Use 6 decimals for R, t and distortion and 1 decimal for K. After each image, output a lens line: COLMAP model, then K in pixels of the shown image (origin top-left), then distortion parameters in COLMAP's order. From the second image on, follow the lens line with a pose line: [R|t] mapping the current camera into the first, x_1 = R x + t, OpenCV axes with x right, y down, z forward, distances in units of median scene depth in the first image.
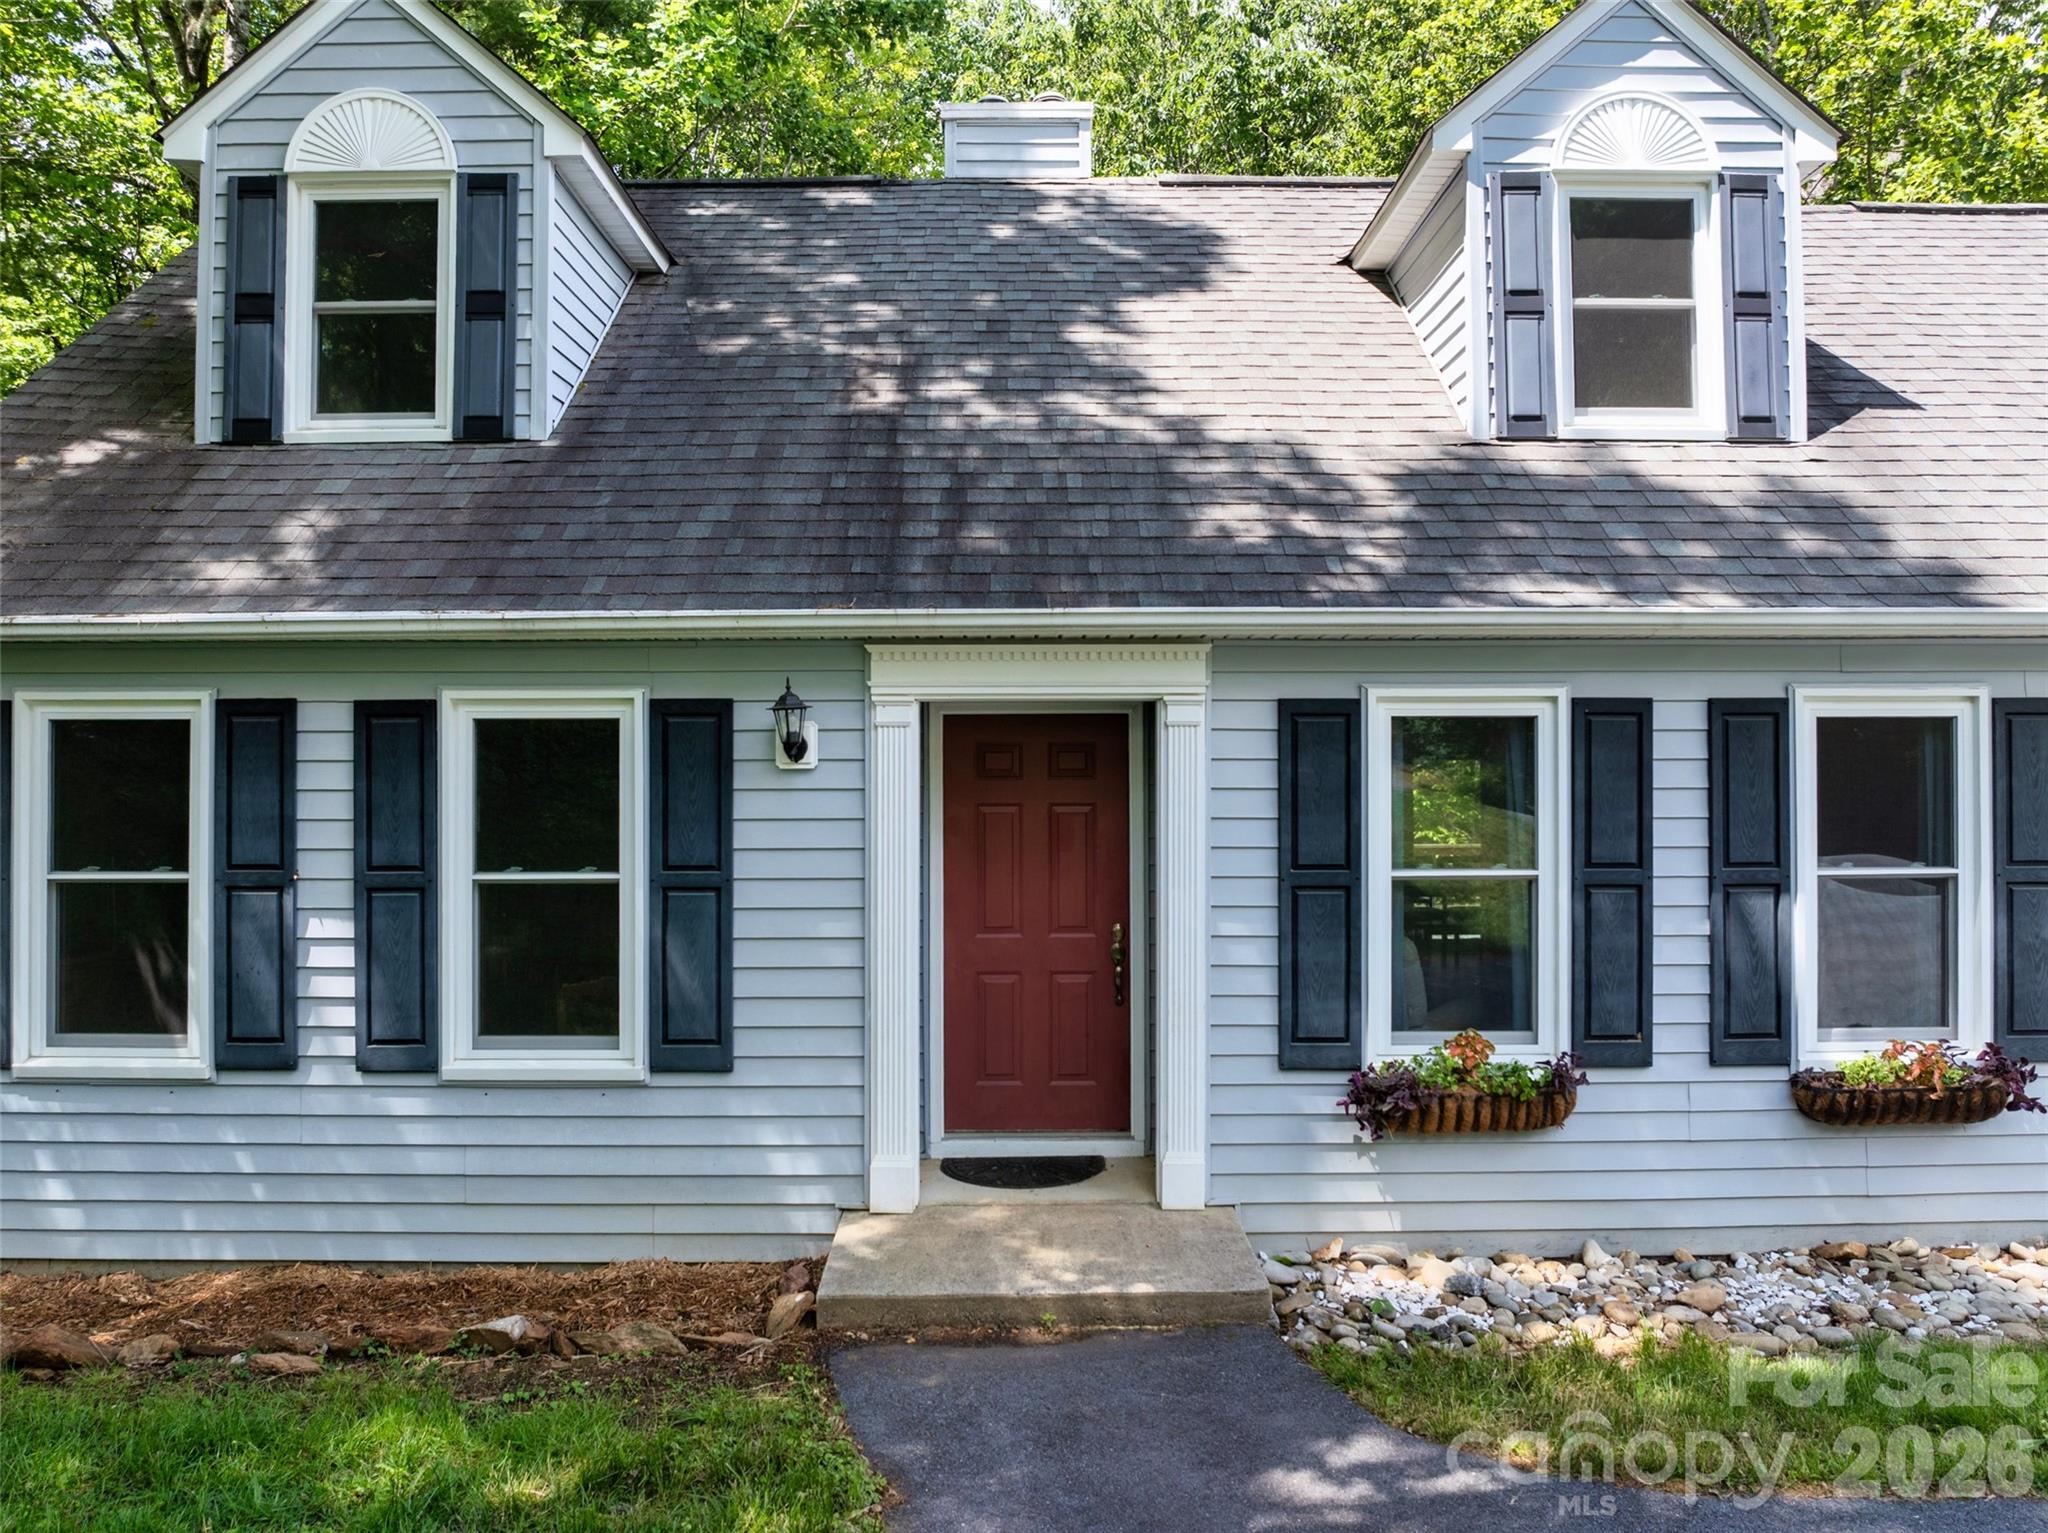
lens RADIAL K [[1432.0, 0, 1024.0], [0, 1432.0, 766.5], [0, 0, 1]] dist [-0.034565, 0.002168]
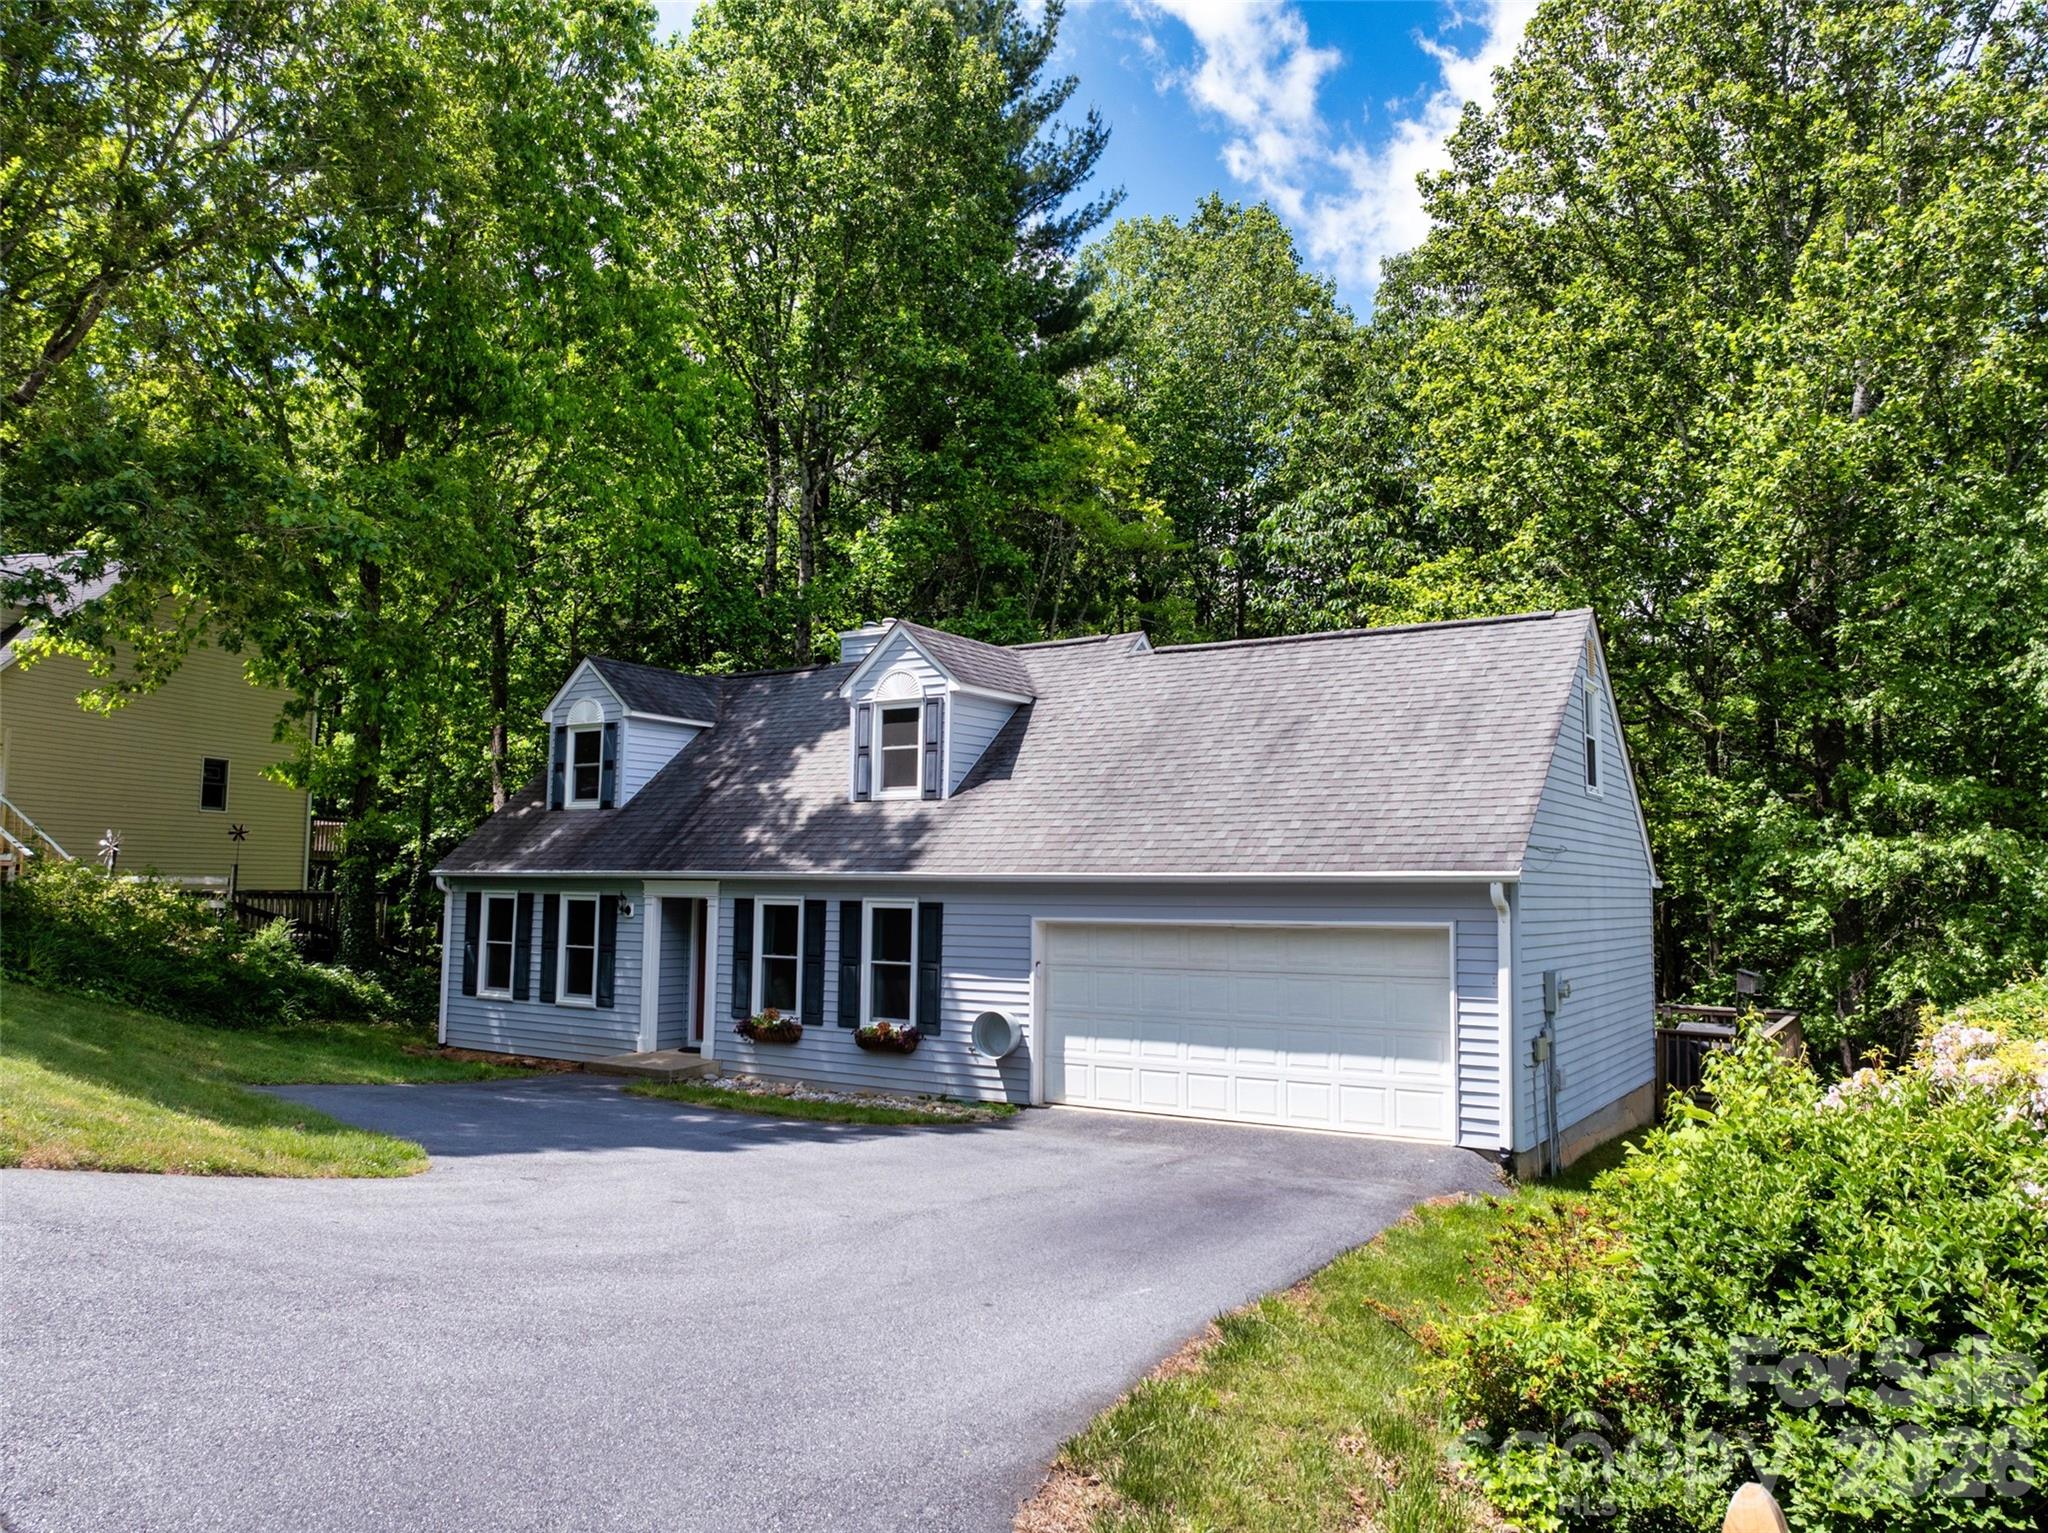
lens RADIAL K [[1432.0, 0, 1024.0], [0, 1432.0, 766.5], [0, 0, 1]] dist [-0.034565, 0.002168]
pose [[0.833397, -0.033465, -0.551661, 2.439889], [-0.013341, 0.996656, -0.080613, -0.091566], [0.552515, 0.074542, 0.830163, -1.273598]]
